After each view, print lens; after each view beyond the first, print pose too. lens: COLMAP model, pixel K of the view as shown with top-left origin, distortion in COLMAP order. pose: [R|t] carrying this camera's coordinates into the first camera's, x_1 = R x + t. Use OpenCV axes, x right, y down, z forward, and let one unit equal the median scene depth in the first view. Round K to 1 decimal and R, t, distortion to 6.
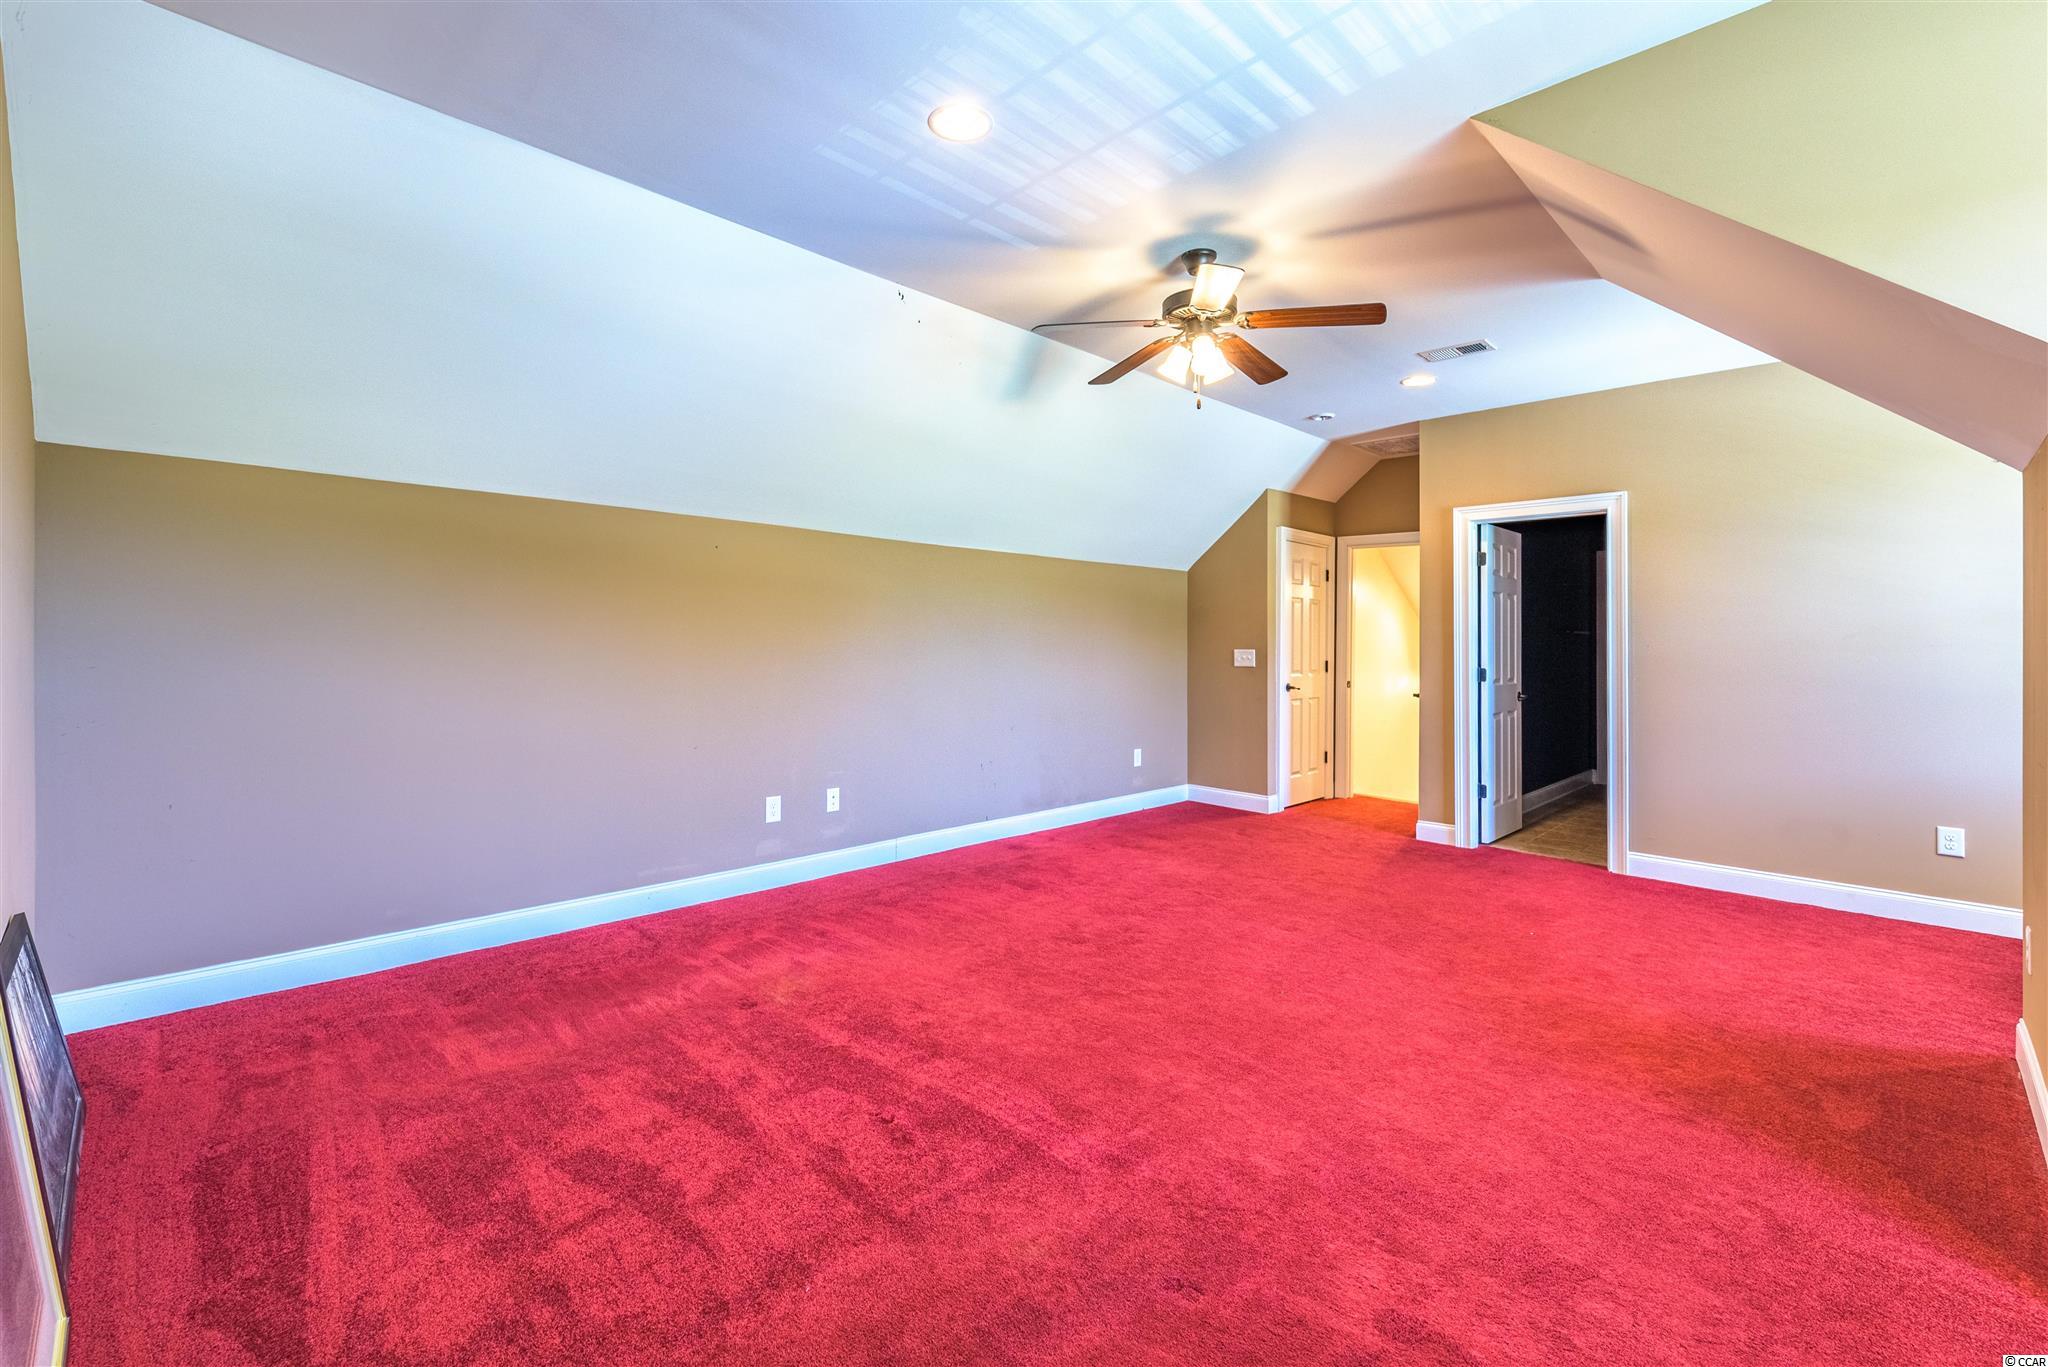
lens RADIAL K [[861.0, 0, 996.2], [0, 861.0, 644.8], [0, 0, 1]] dist [0.003557, -0.000020]
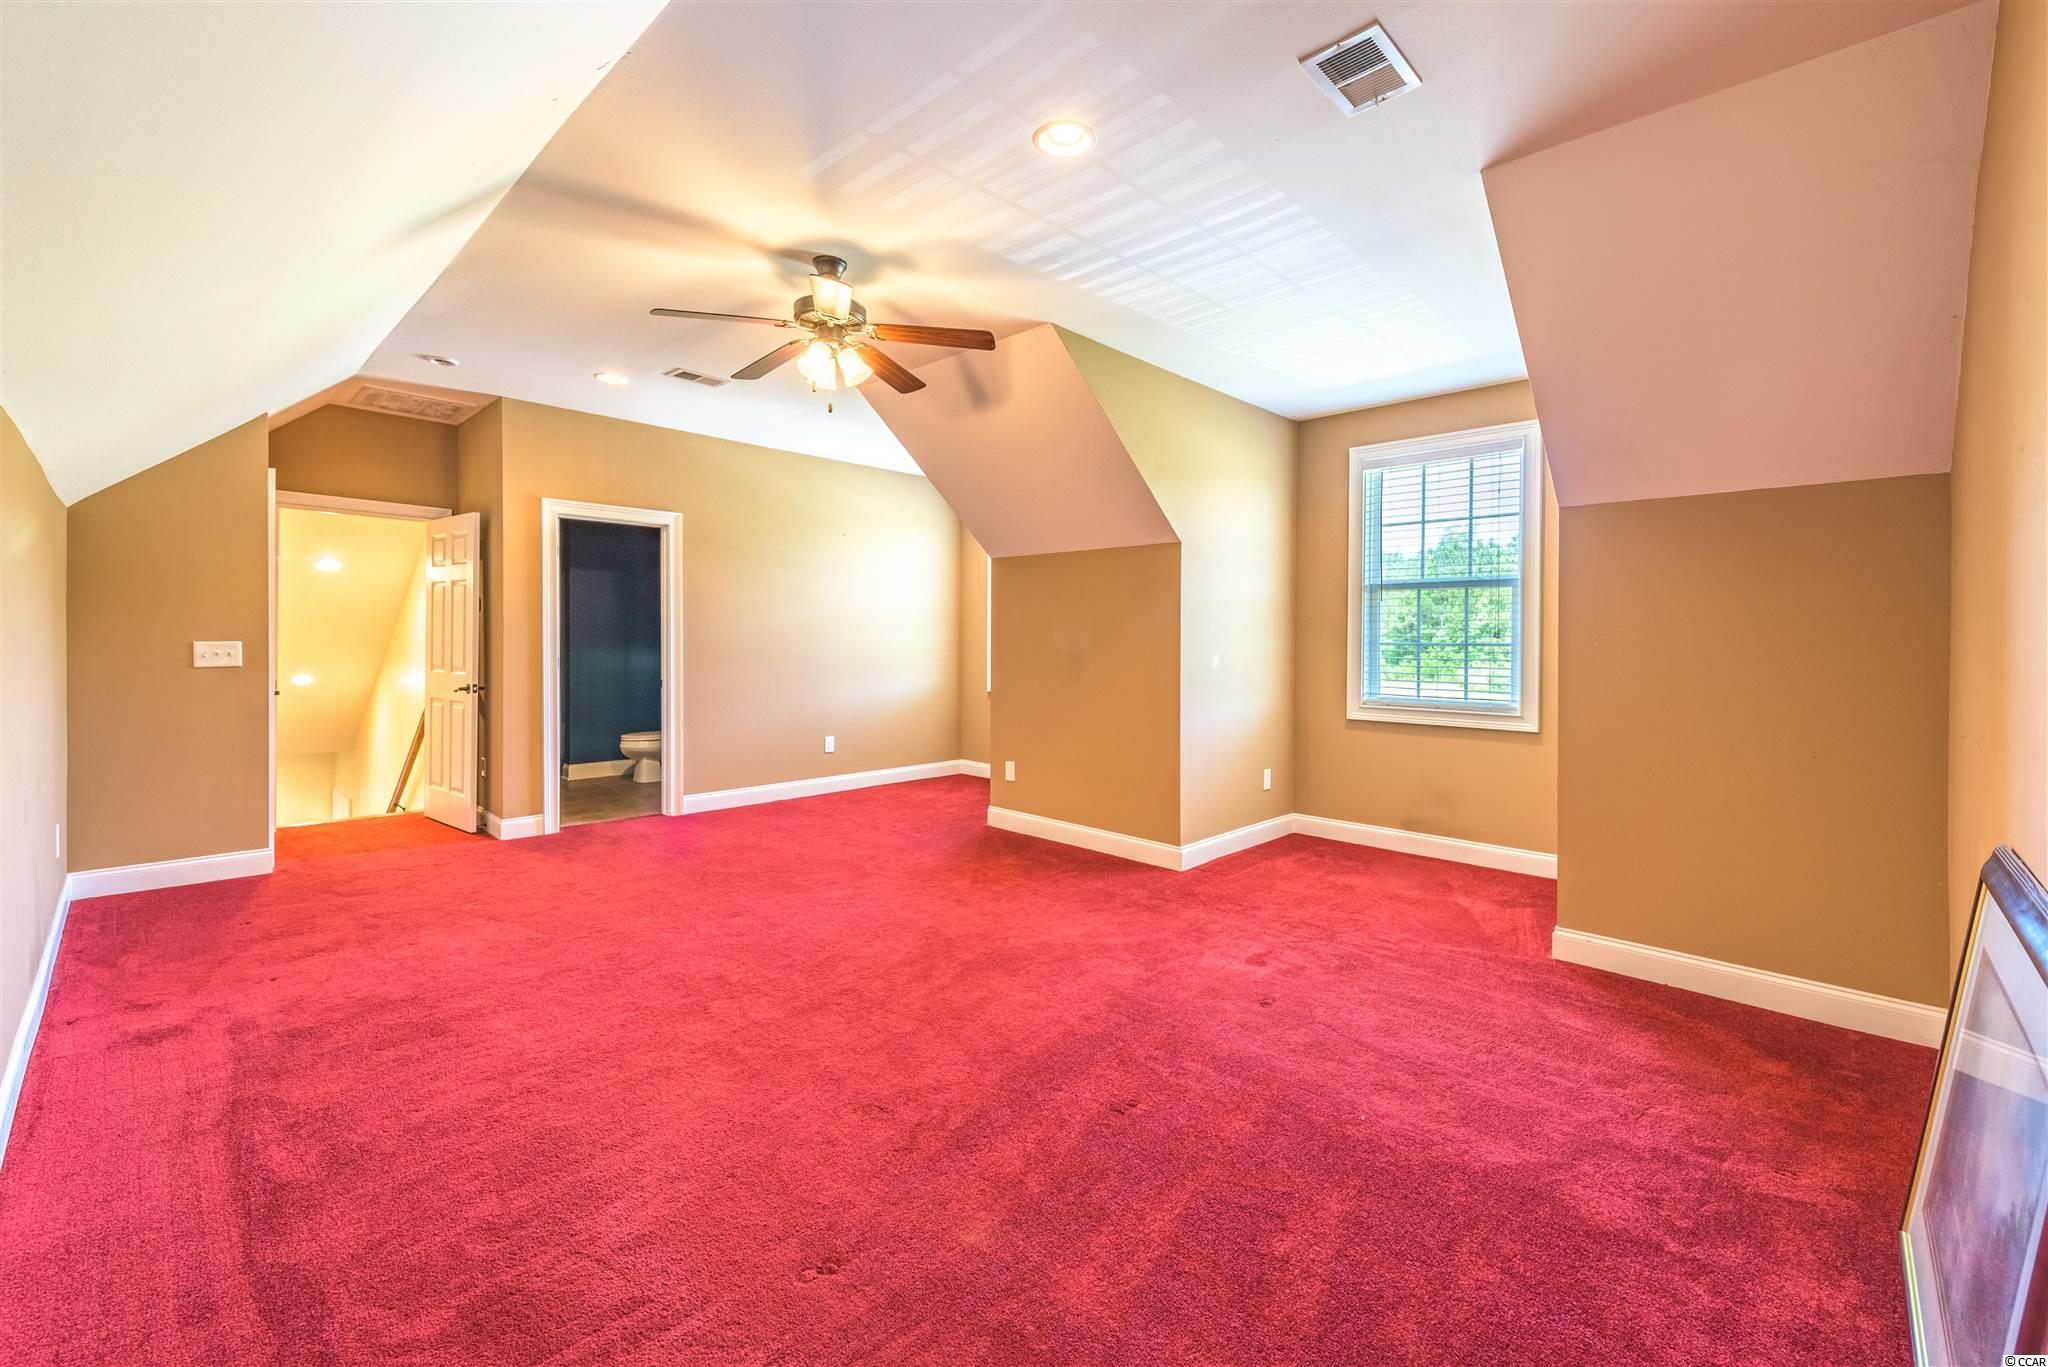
lens RADIAL K [[861.0, 0, 996.5], [0, 861.0, 633.5], [0, 0, 1]] dist [0.003557, -0.000020]
pose [[-0.022408, -0.005001, 0.999736, -0.557154], [-0.006596, 0.999966, 0.004854, -0.010461], [-0.999727, -0.006486, -0.022440, 0.571633]]
